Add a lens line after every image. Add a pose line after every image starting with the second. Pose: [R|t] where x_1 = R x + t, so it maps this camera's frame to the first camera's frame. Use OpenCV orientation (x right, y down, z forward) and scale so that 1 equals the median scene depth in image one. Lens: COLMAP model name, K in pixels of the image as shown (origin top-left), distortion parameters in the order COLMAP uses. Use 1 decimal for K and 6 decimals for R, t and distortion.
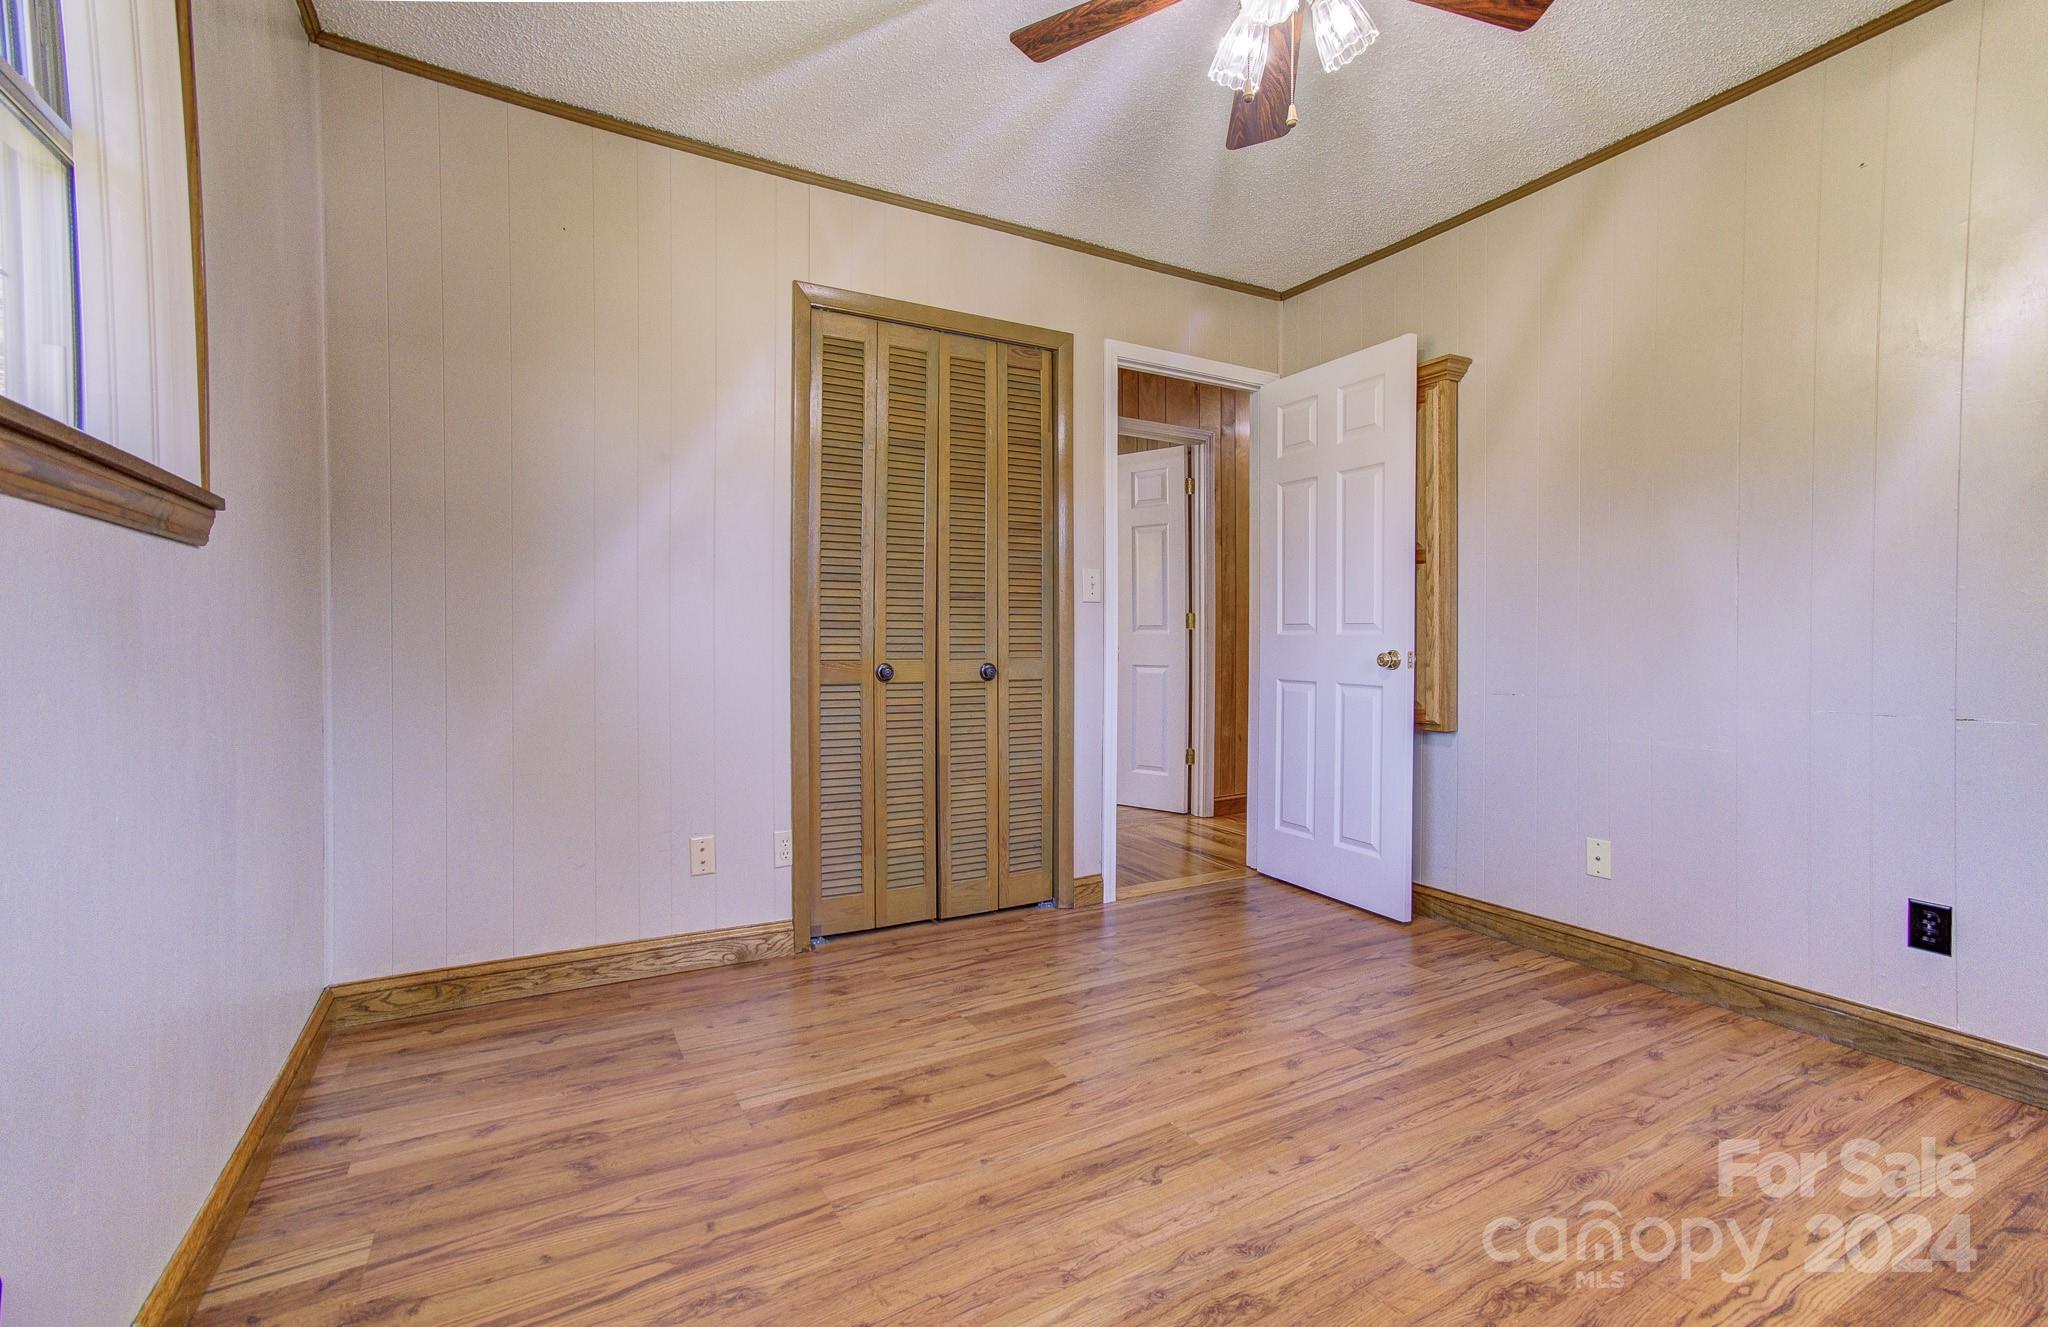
lens RADIAL K [[886.9, 0, 1021.3], [0, 886.9, 669.9], [0, 0, 1]] dist [-0.064888, 0.062273]
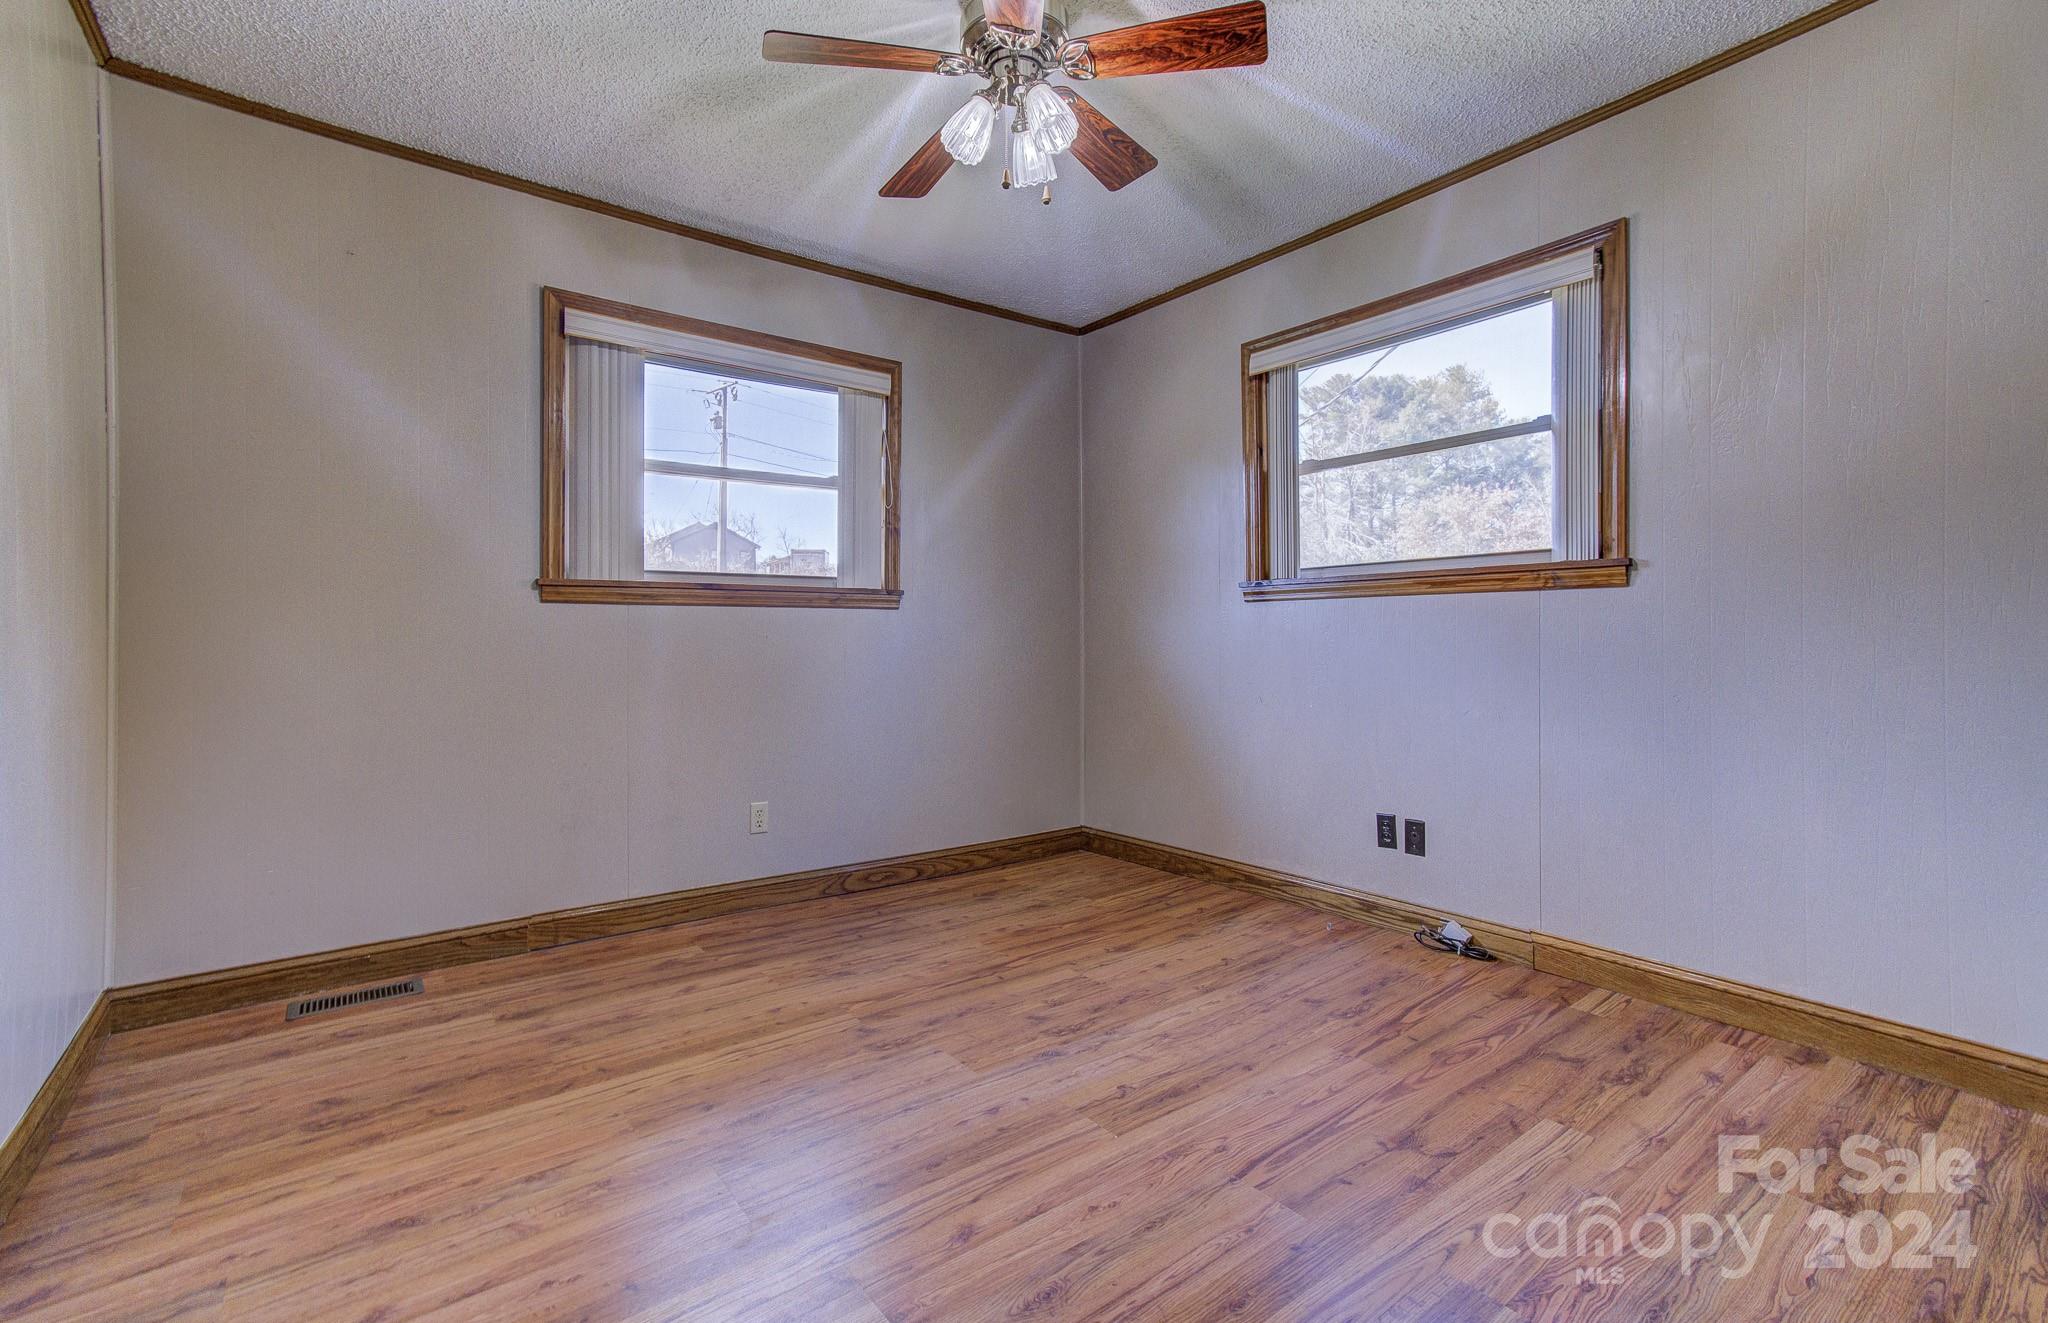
lens RADIAL K [[919.5, 0, 1031.1], [0, 919.5, 612.4], [0, 0, 1]] dist [-0.026756, 0.033676]
pose [[-0.987891, 0.000628, -0.155150, 0.435520], [-0.000597, 0.999969, 0.007847, -0.074945], [0.155150, 0.007845, -0.987860, 2.044649]]
